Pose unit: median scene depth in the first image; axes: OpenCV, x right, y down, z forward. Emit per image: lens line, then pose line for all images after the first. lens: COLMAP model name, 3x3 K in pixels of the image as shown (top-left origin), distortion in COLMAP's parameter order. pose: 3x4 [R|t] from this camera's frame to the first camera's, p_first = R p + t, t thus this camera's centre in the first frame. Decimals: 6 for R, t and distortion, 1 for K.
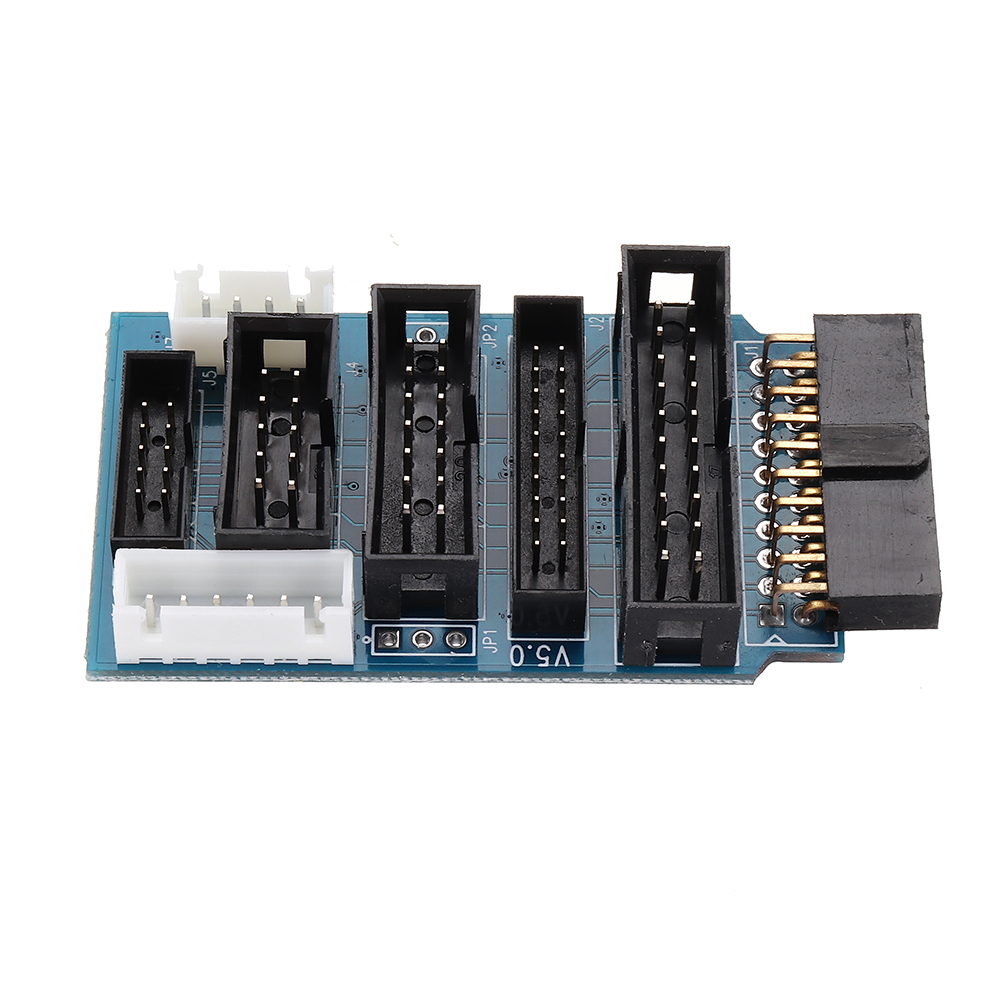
lens RADIAL K [[4325.5, 0, 500.0], [0, 4325.5, 500.0], [0, 0, 1]] dist [0.099389, 8.068770]
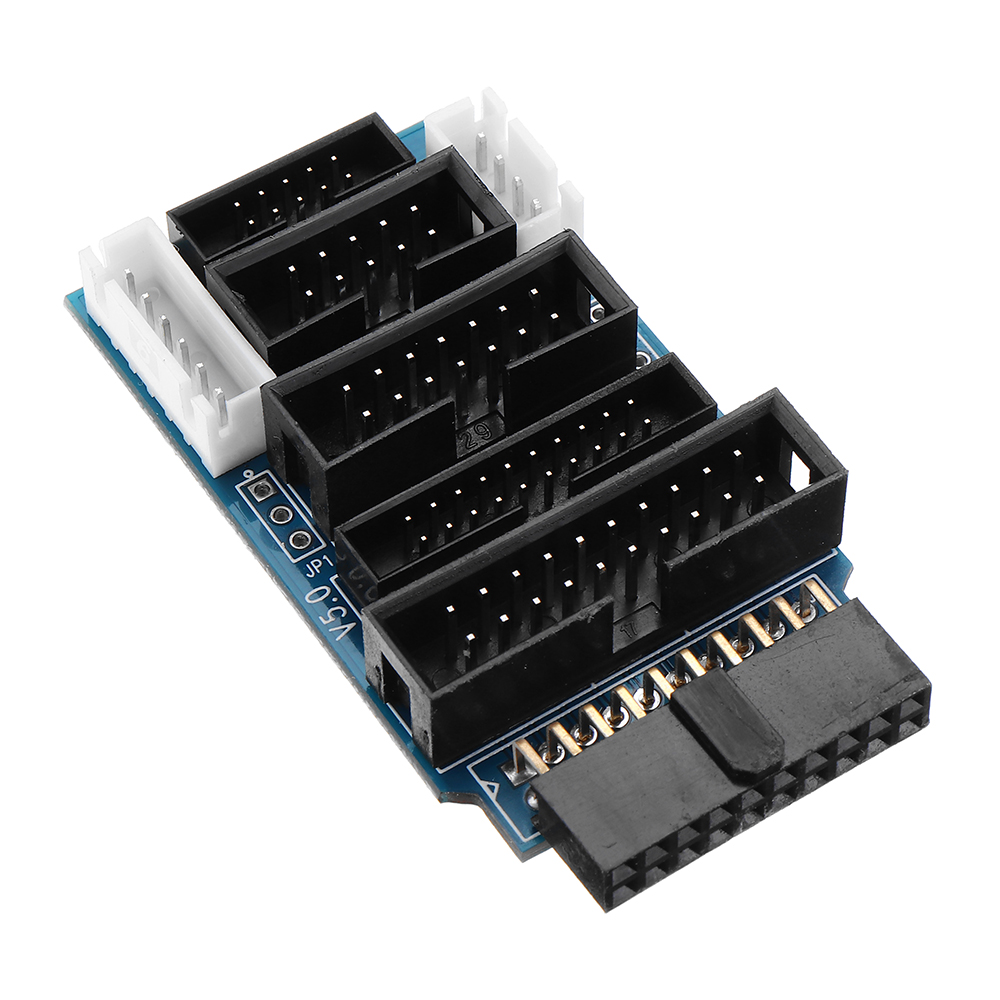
lens RADIAL K [[4325.5, 0, 500.0], [0, 4325.5, 500.0], [0, 0, 1]] dist [0.099389, 8.068770]
pose [[0.544076, 0.669603, -0.505582, 0.463164], [-0.690068, 0.699879, 0.184325, -0.168878], [0.477271, 0.248599, 0.842859, 0.249123]]
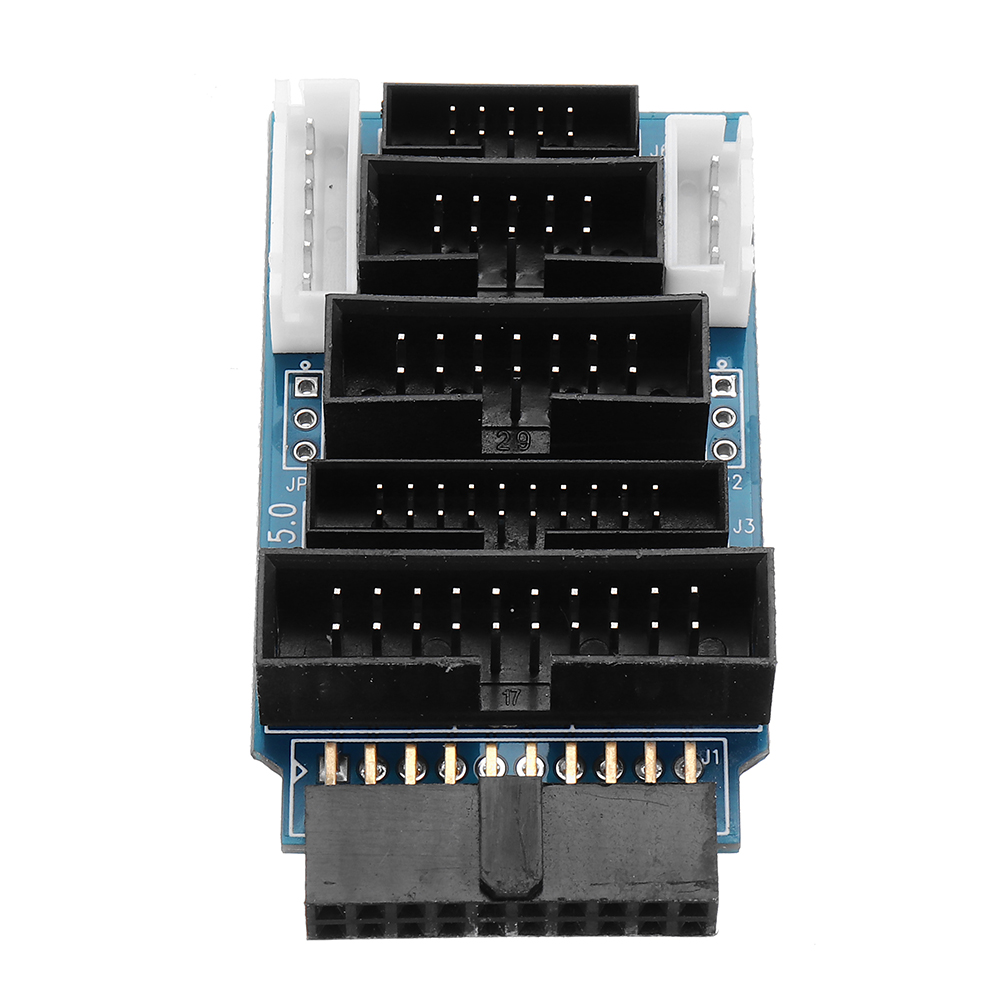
lens RADIAL K [[5312.9, 0, 524.8], [0, 5312.9, 500.3], [0, 0, 1]] dist [0.301245, 0.672197]
pose [[0.002342, 0.856303, -0.516469, 0.555839], [-0.835688, 0.285322, 0.469273, -0.508862], [0.549200, 0.430508, 0.716270, 0.247669]]
